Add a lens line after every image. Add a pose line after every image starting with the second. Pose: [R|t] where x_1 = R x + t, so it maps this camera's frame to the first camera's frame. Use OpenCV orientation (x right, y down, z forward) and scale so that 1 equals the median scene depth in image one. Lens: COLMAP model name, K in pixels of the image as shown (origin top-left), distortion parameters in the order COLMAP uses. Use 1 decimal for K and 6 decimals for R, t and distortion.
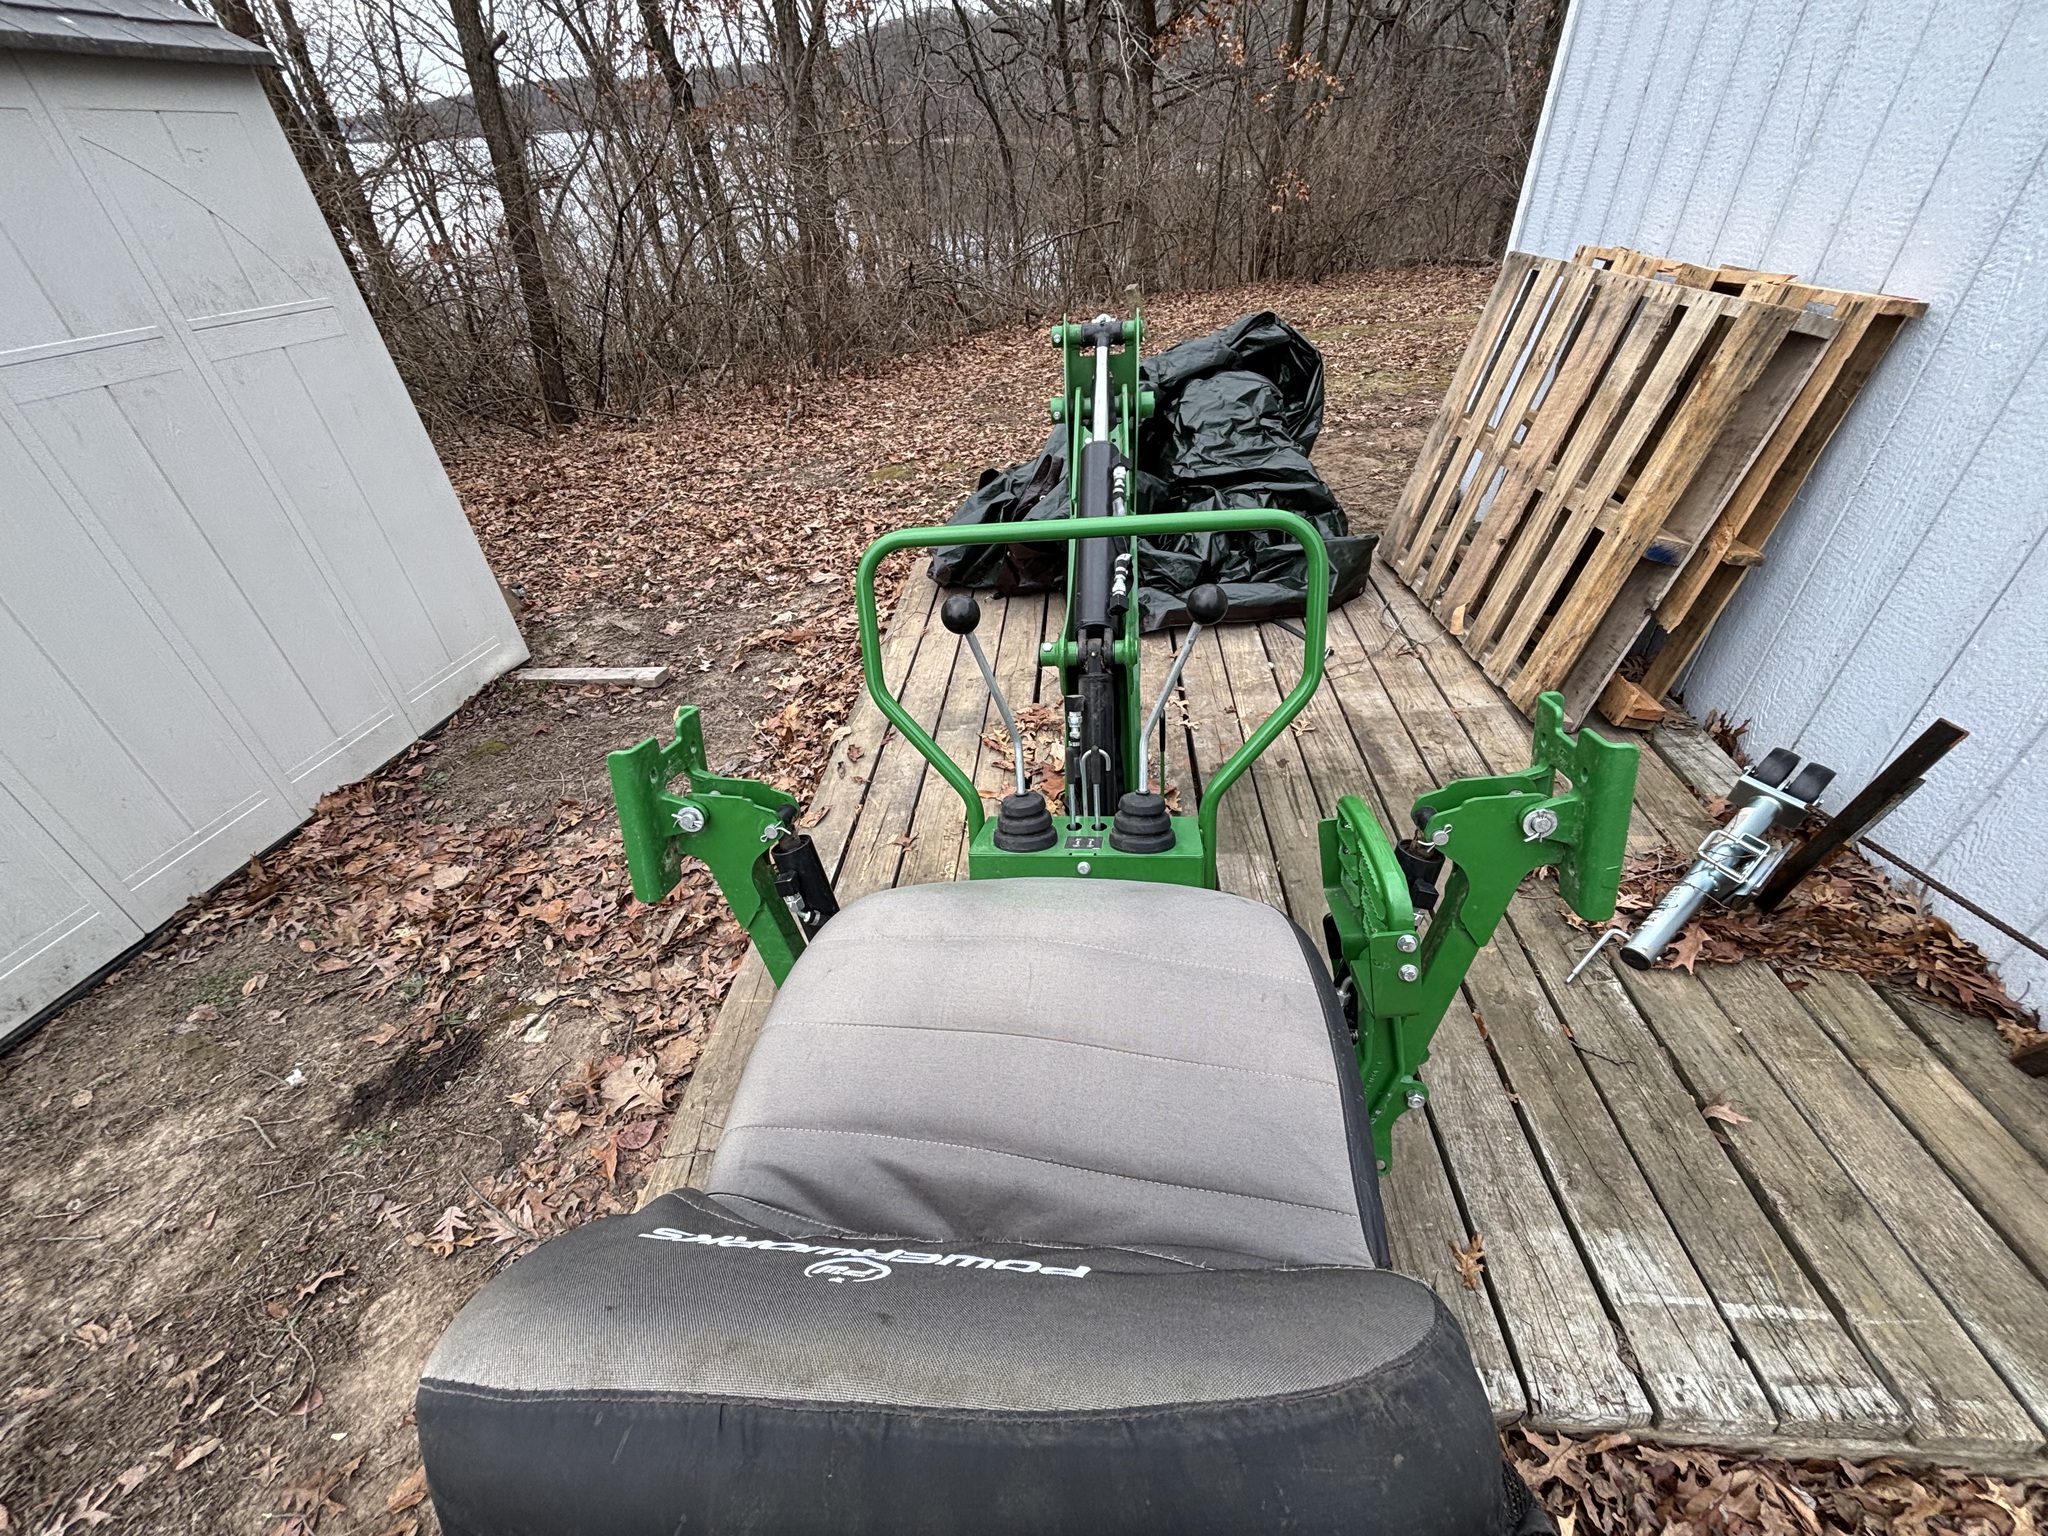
lens RADIAL K [[839.3, 0, 1024.0], [0, 839.3, 768.0], [0, 0, 1]] dist [-0.000326, -0.000264]
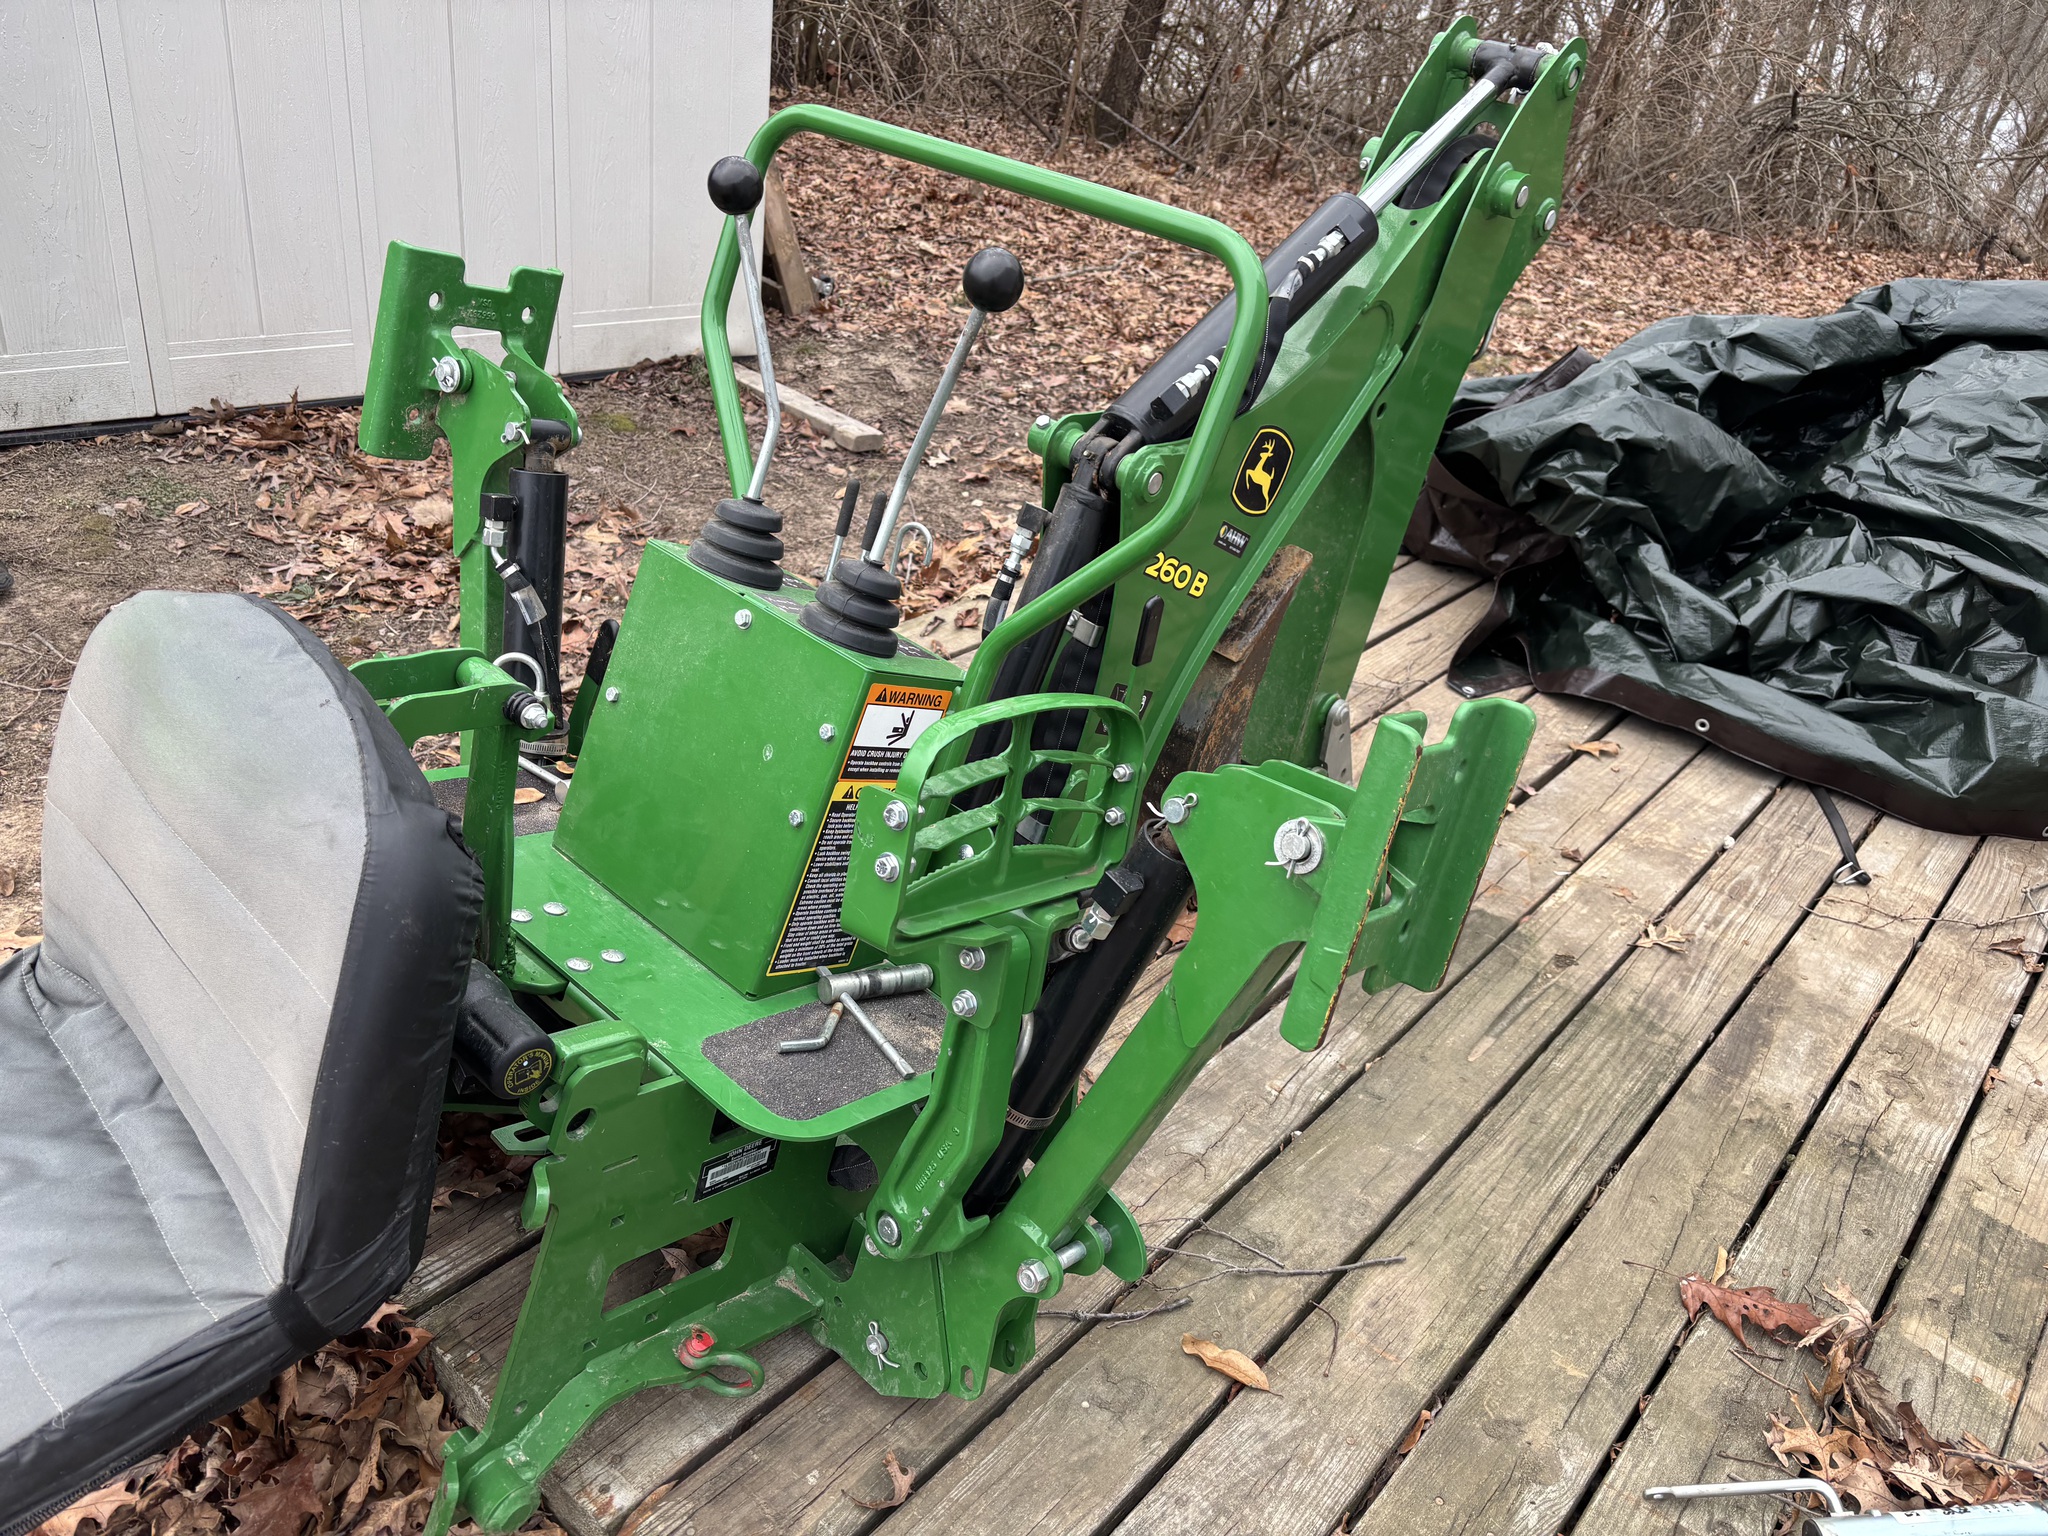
lens RADIAL K [[1537.7, 0, 1018.5], [0, 1537.7, 792.6], [0, 0, 1]] dist [0.045210, -0.050473]
pose [[0.783596, 0.470090, -0.406193, 0.310252], [-0.502491, 0.864041, 0.030596, 0.036212], [0.365350, 0.180133, 0.913275, -0.011154]]
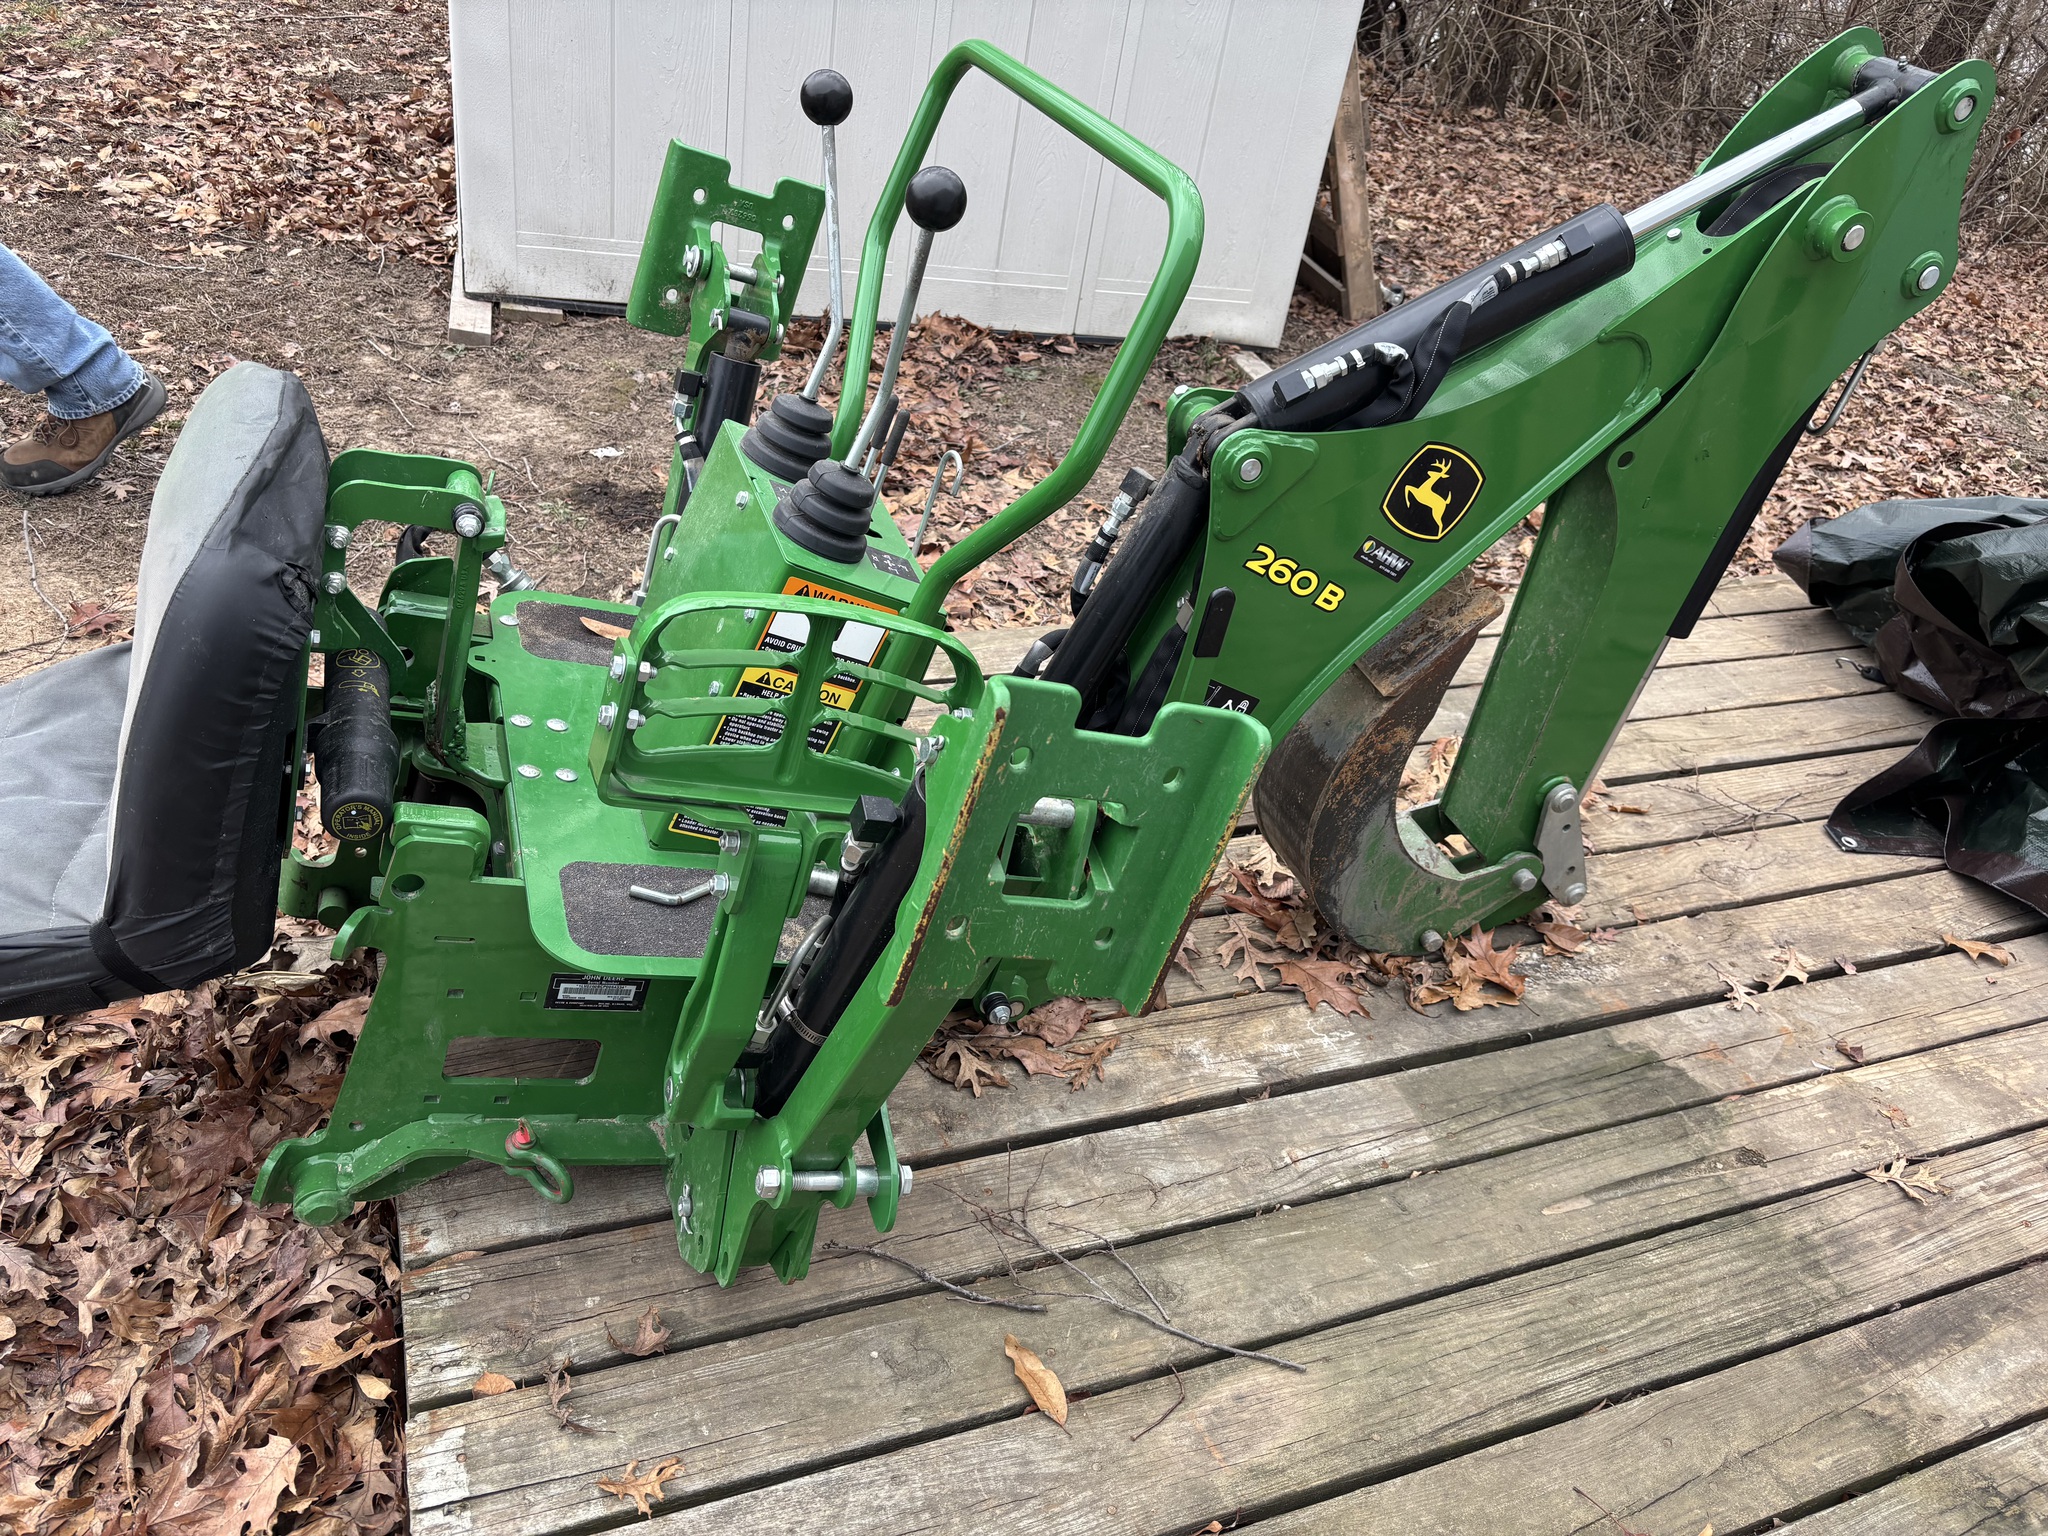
lens RADIAL K [[1541.2, 0, 1024.0], [0, 1541.2, 768.0], [0, 0, 1]] dist [0.023262, -0.003811]
pose [[0.413120, 0.623776, -0.663502, 0.451323], [-0.666188, 0.703755, 0.246827, -0.076223], [0.620907, 0.340048, 0.706287, 0.113096]]
